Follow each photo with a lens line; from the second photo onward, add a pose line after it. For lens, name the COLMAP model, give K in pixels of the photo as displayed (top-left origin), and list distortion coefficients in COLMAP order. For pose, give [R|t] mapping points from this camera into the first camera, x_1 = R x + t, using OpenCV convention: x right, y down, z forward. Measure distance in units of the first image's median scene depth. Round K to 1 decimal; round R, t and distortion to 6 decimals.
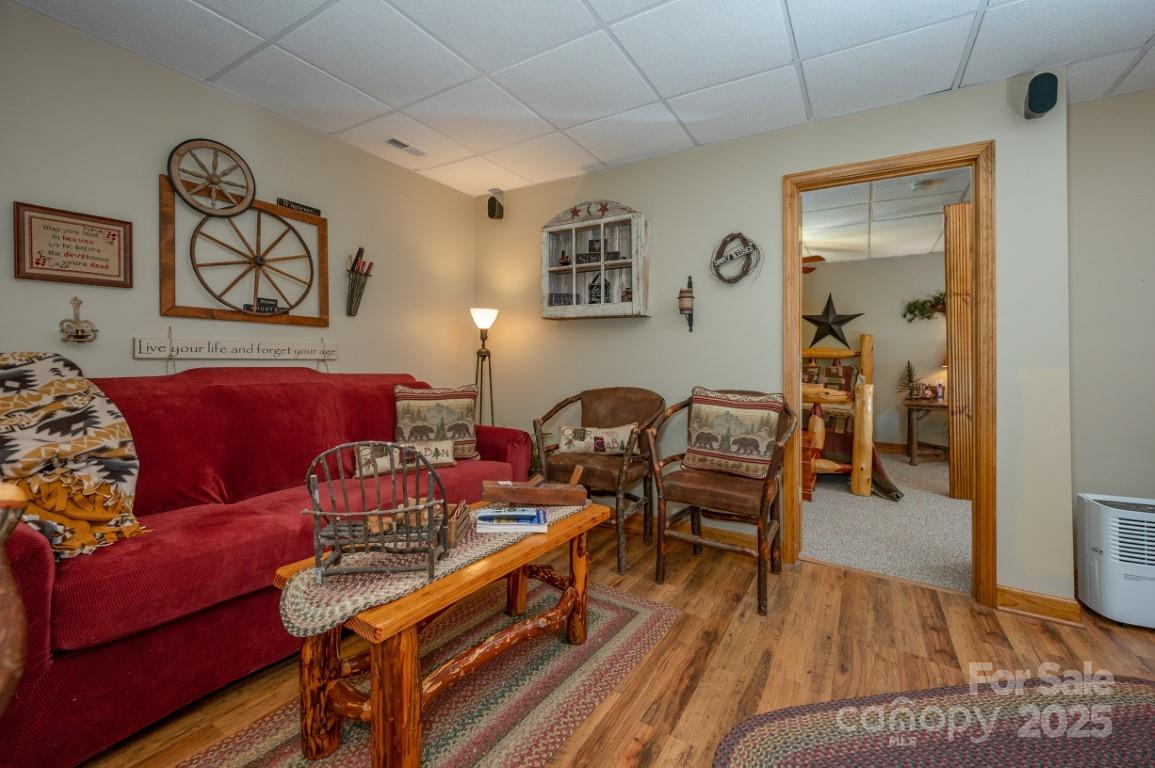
lens RADIAL K [[464.9, 0, 573.2], [0, 464.9, 359.8], [0, 0, 1]] dist [0.000134, 0.000052]
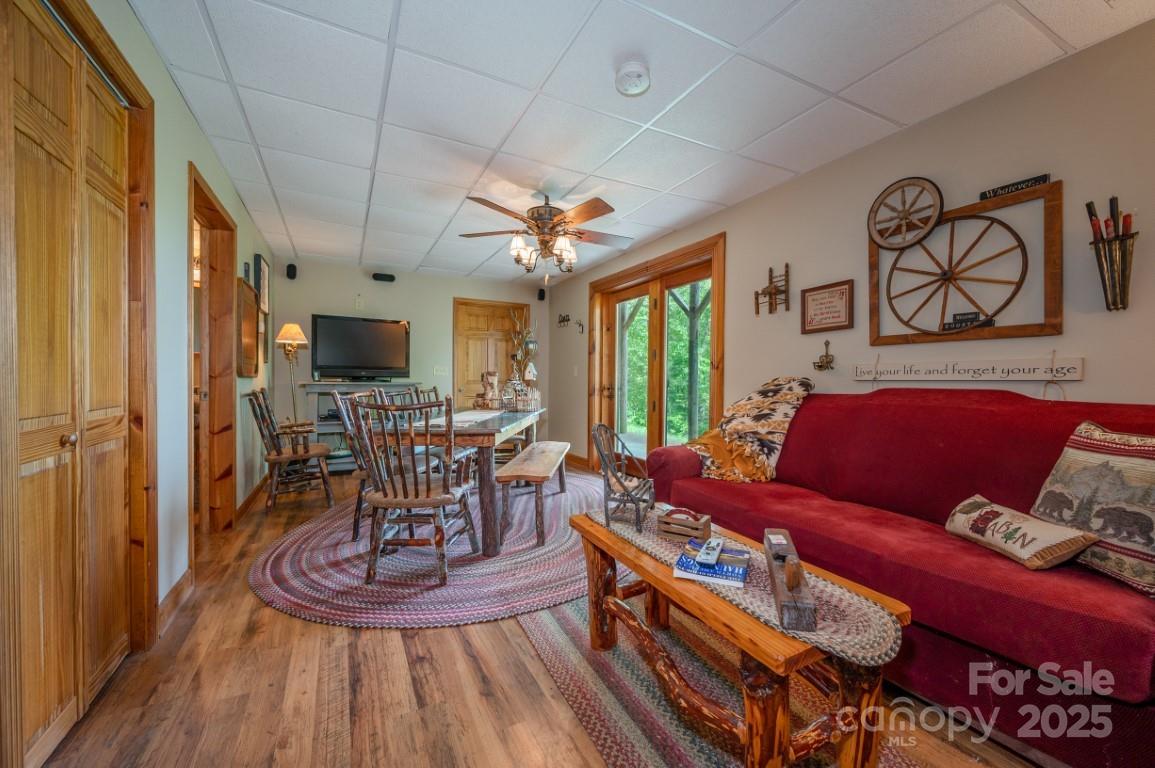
lens RADIAL K [[463.3, 0, 577.5], [0, 463.3, 384.0], [0, 0, 1]] dist [0.000887, 0.000097]
pose [[-0.522322, 0.005631, -0.852730, 0.512121], [-0.000461, 0.999976, 0.006886, -0.000590], [0.852748, 0.003990, -0.522307, 0.856538]]
